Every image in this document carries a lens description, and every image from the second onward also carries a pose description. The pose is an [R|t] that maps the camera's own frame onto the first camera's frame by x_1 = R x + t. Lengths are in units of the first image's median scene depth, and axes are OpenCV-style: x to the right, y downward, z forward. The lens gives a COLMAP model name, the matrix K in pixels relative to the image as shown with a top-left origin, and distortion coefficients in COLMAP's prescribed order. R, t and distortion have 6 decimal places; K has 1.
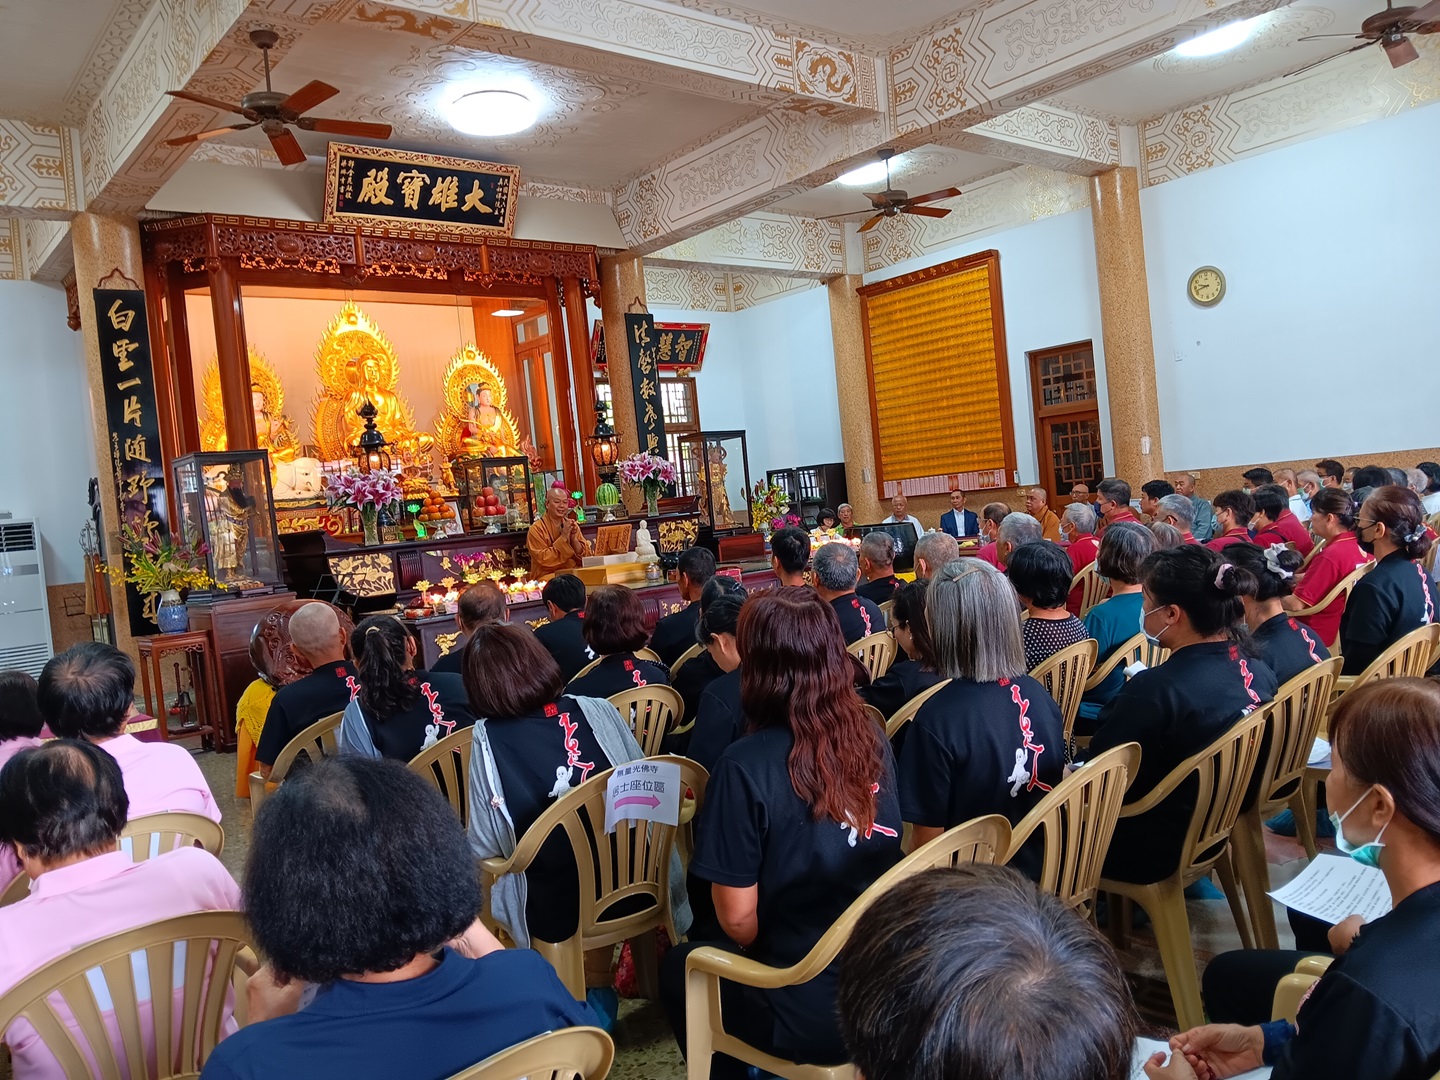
lens RADIAL K [[1117.0, 0, 726.4], [0, 1117.0, 564.7], [0, 0, 1]] dist [0.108934, -0.248710]
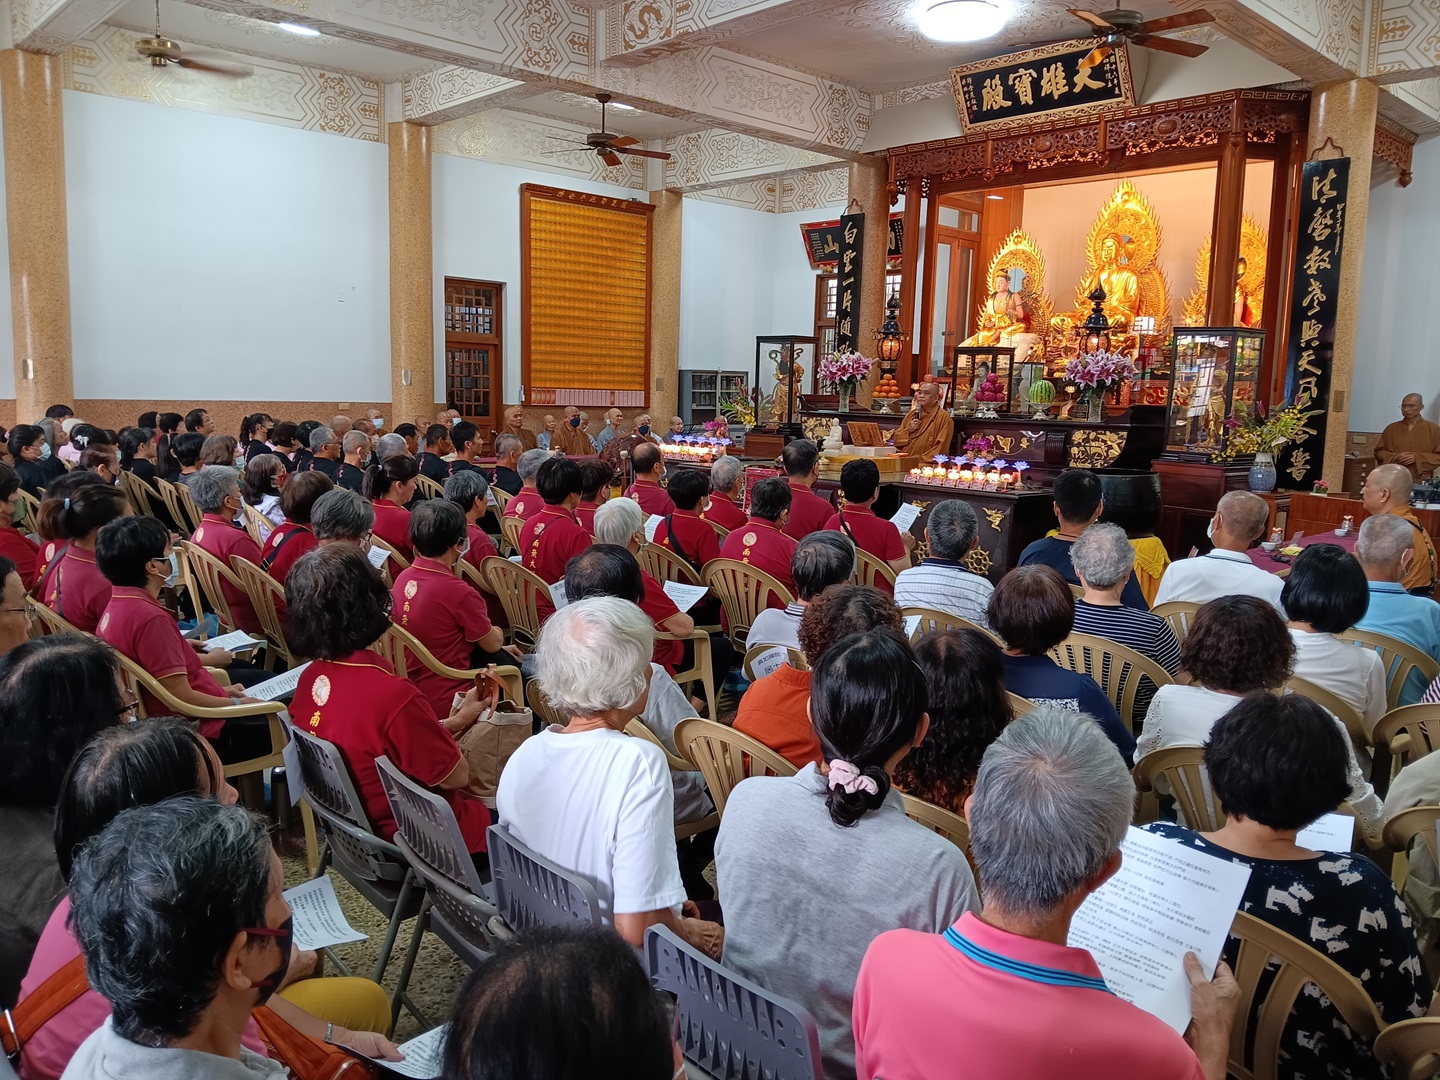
lens RADIAL K [[1115.4, 0, 719.4], [0, 1115.4, 569.8], [0, 0, 1]] dist [0.082385, -0.157050]
pose [[0.043792, 0.261853, -0.964114, 0.853054], [-0.084729, 0.962536, 0.257576, -0.140888], [0.995441, 0.070408, 0.064338, 0.670131]]
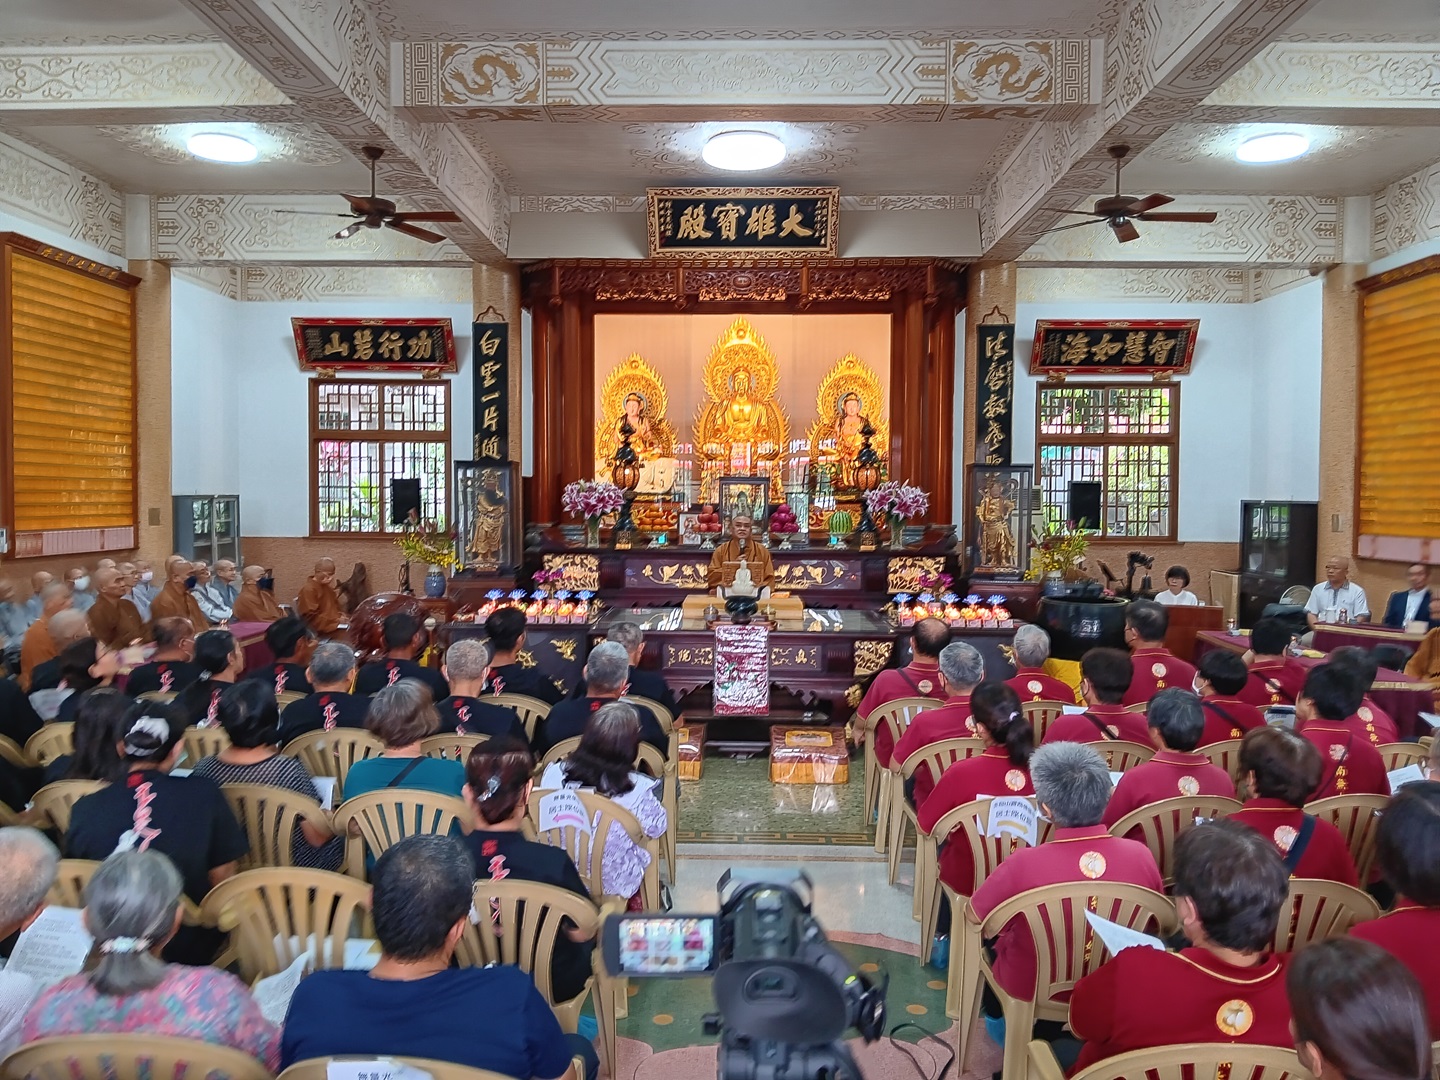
lens RADIAL K [[1115.4, 0, 719.4], [0, 1115.4, 569.8], [0, 0, 1]] dist [0.082385, -0.157050]
pose [[0.739996, 0.148201, -0.656081, 0.466915], [-0.115913, 0.988929, 0.092649, -0.099900], [0.662548, 0.007488, 0.748982, 0.189422]]
